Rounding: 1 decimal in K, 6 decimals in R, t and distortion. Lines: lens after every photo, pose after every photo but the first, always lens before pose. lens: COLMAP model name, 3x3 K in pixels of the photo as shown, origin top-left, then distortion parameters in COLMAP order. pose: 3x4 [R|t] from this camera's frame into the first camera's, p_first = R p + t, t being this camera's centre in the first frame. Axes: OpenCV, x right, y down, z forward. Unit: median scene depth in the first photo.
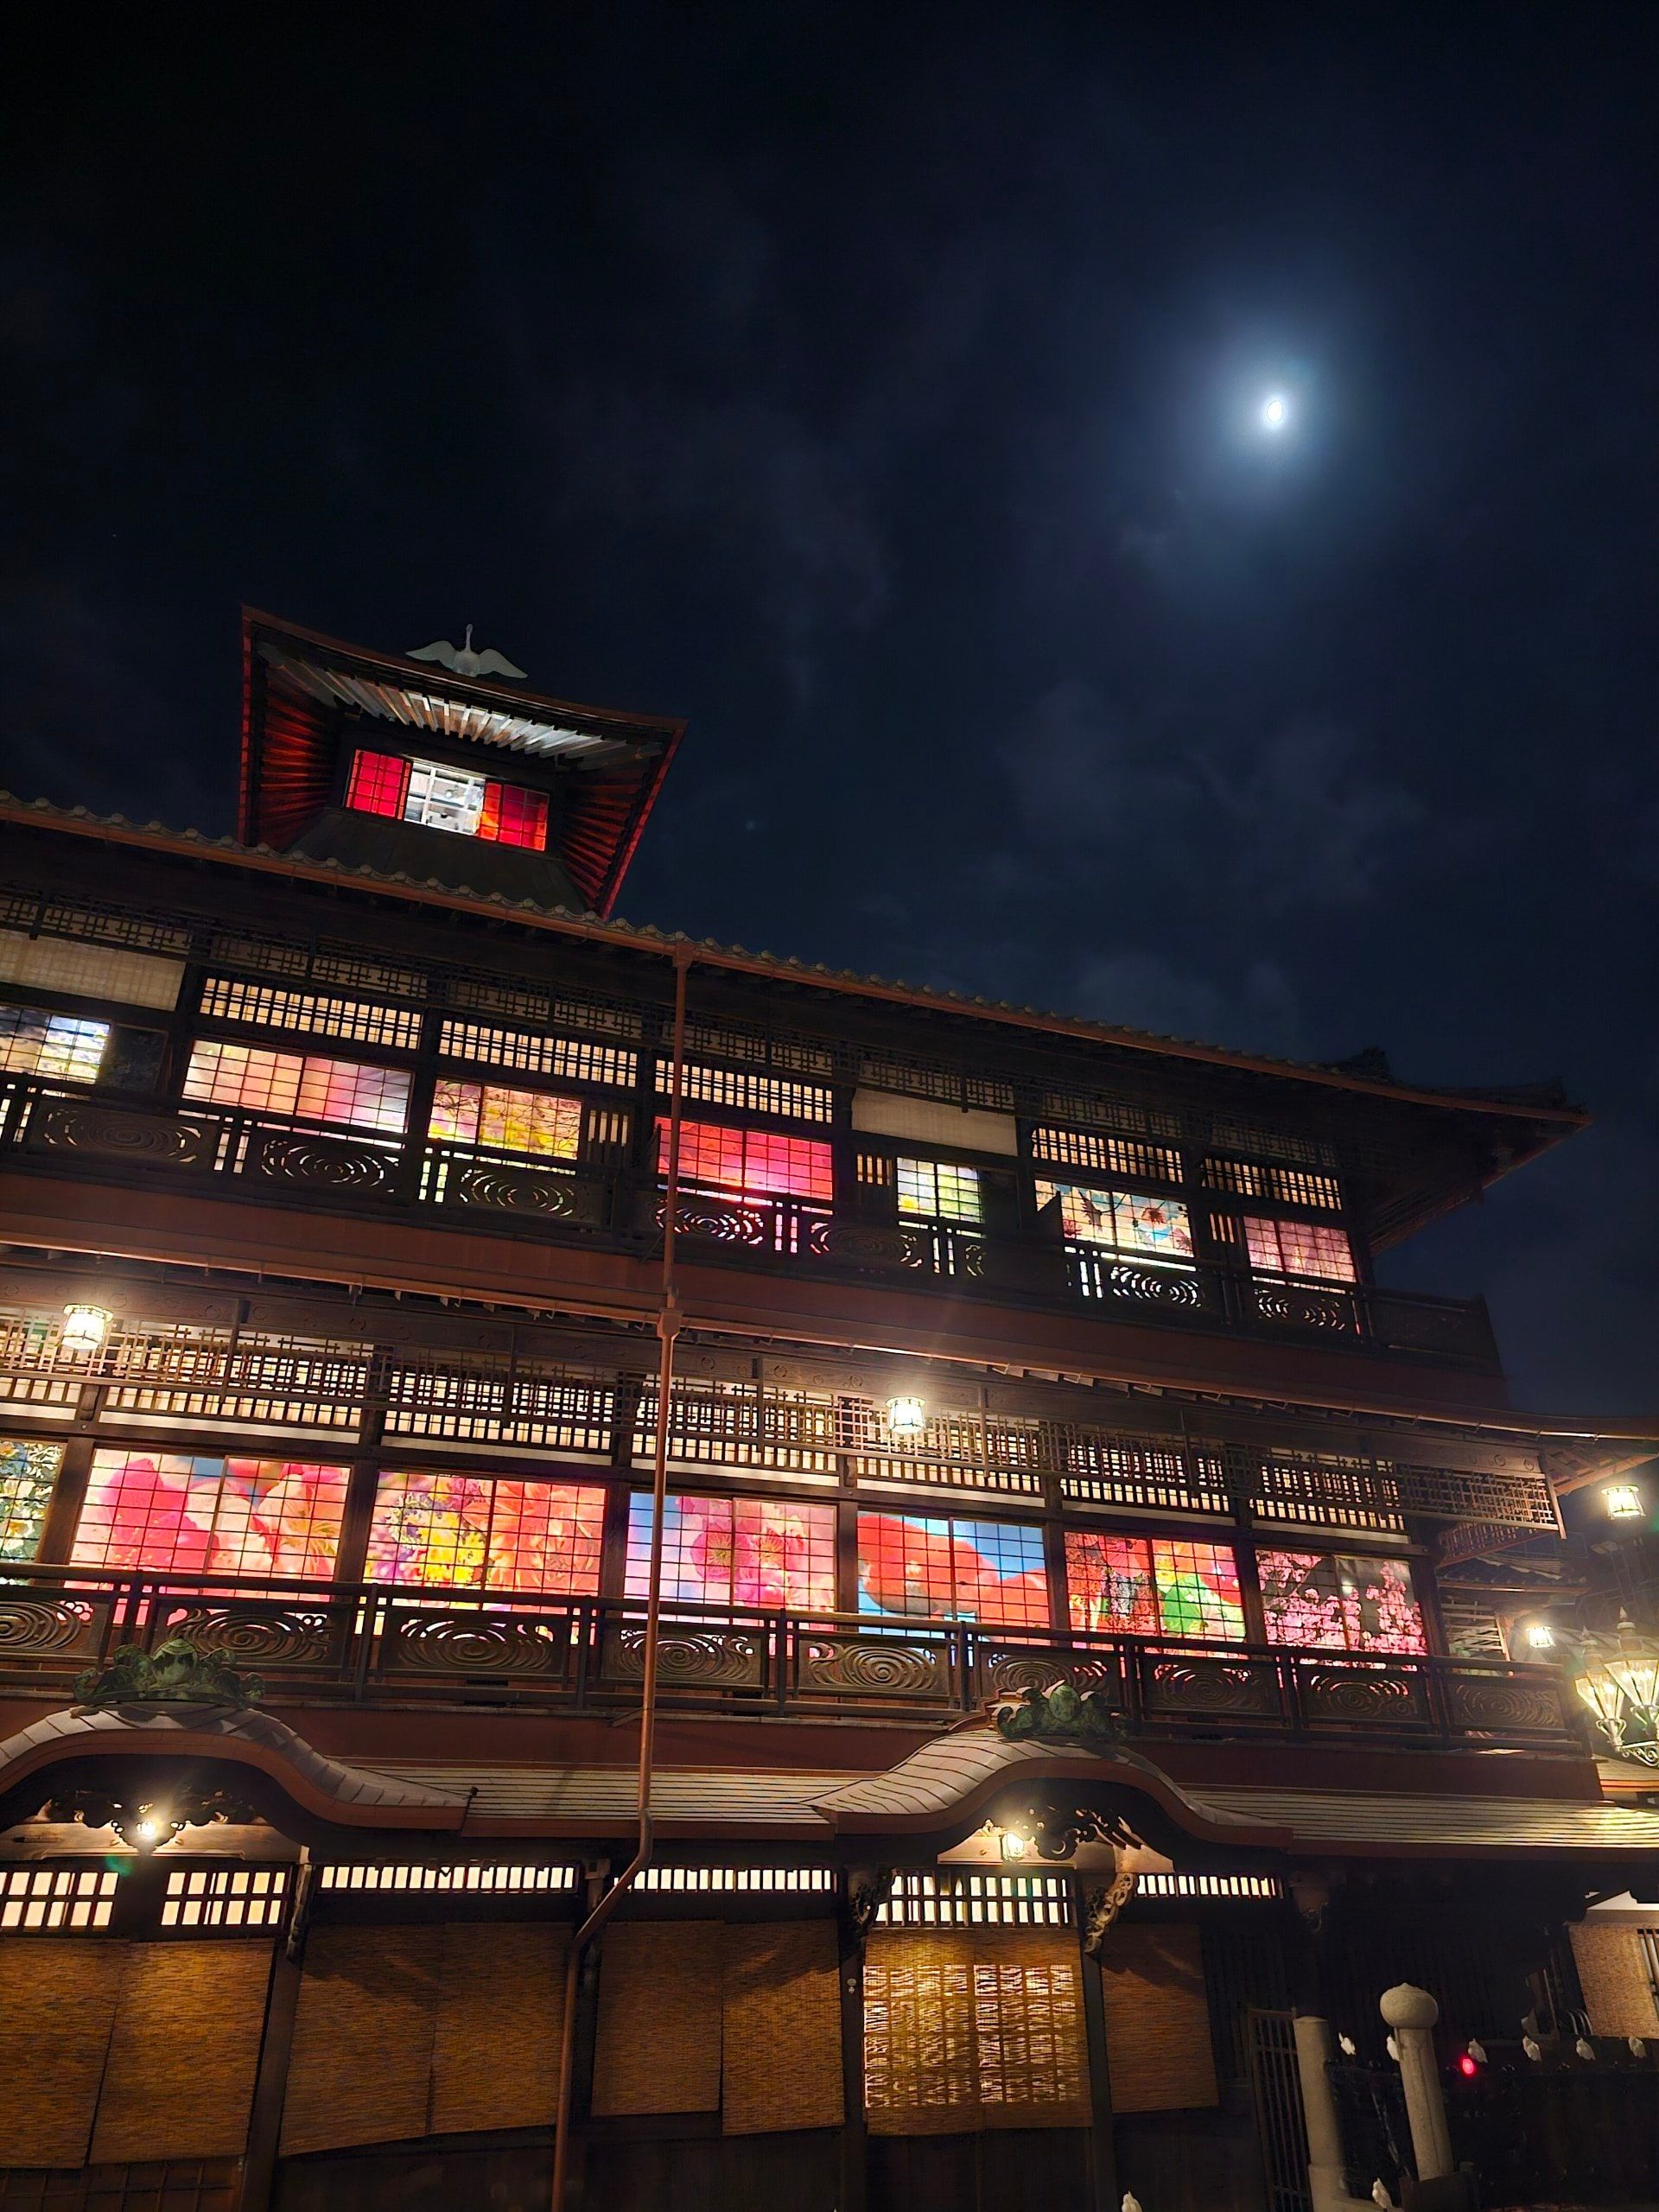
lens RADIAL K [[1552.8, 0, 800.8], [0, 1552.8, 1069.2], [0, 0, 1]] dist [0.084757, -0.074103]
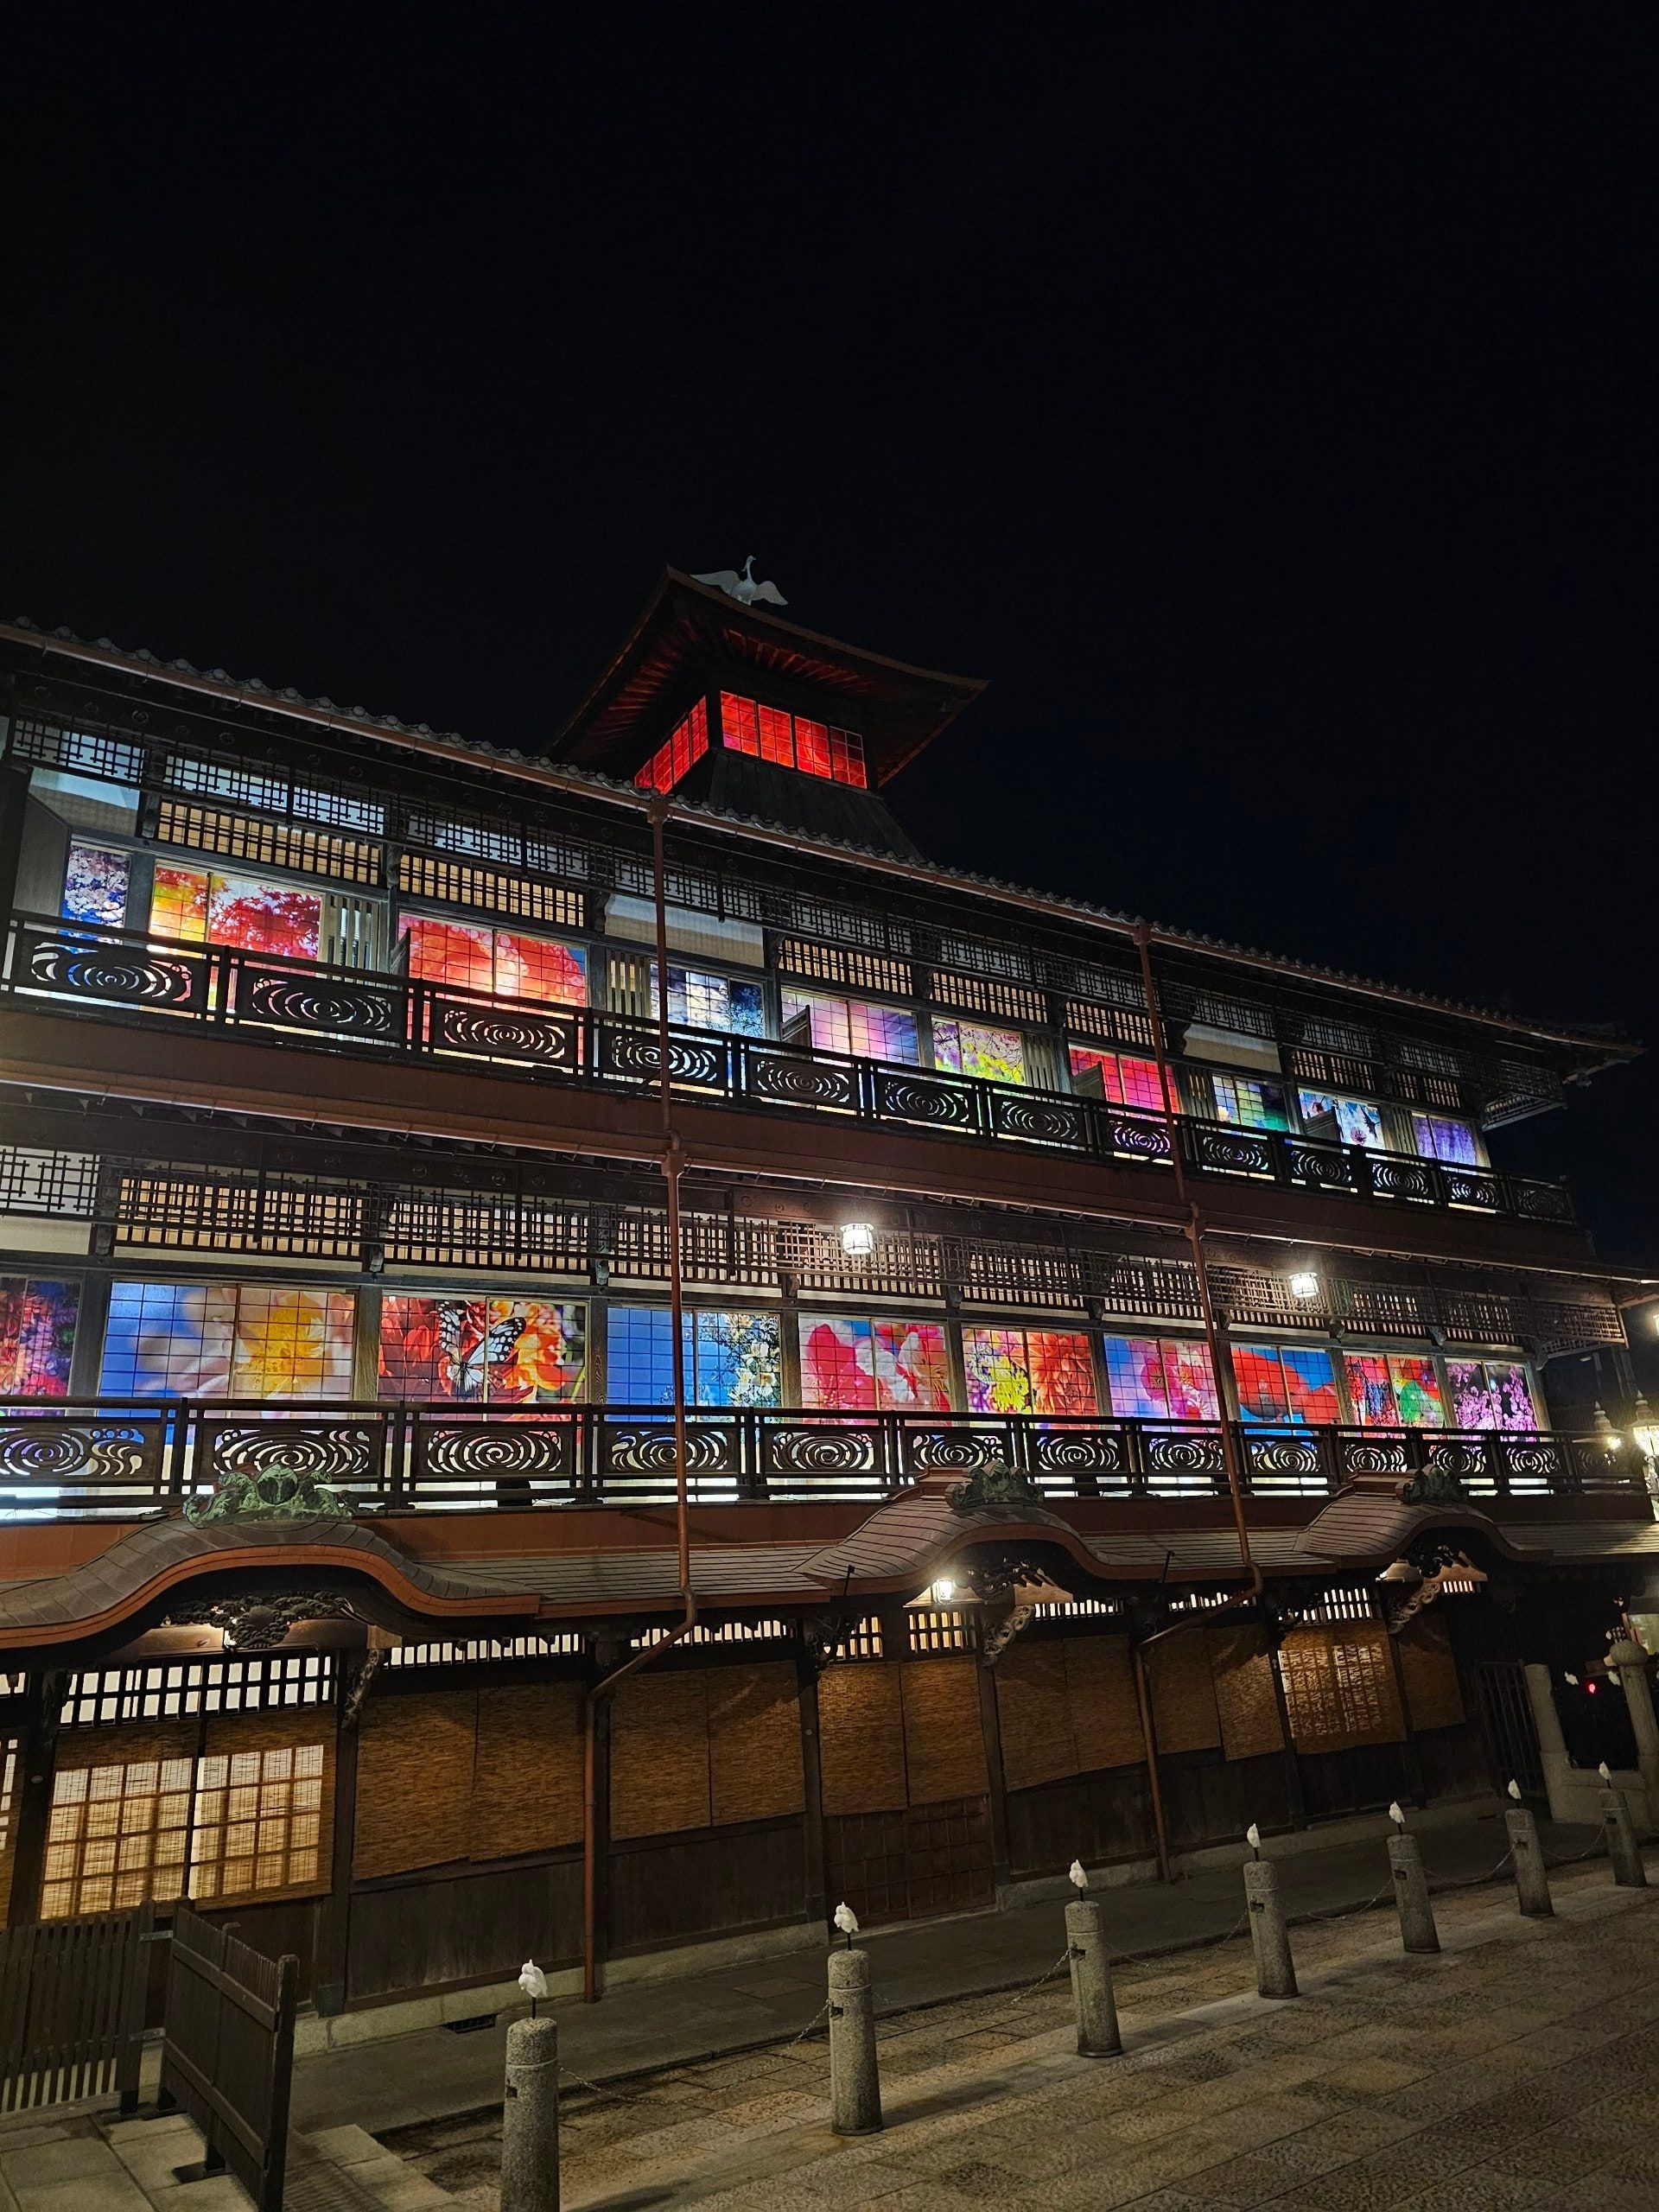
lens RADIAL K [[1581.6, 0, 832.5], [0, 1581.6, 1074.4], [0, 0, 1]] dist [0.133172, -0.206599]
pose [[0.969846, 0.010675, 0.243483, -0.281195], [-0.043759, 0.990432, 0.130879, -0.051797], [-0.239757, -0.137587, 0.961034, -0.096643]]
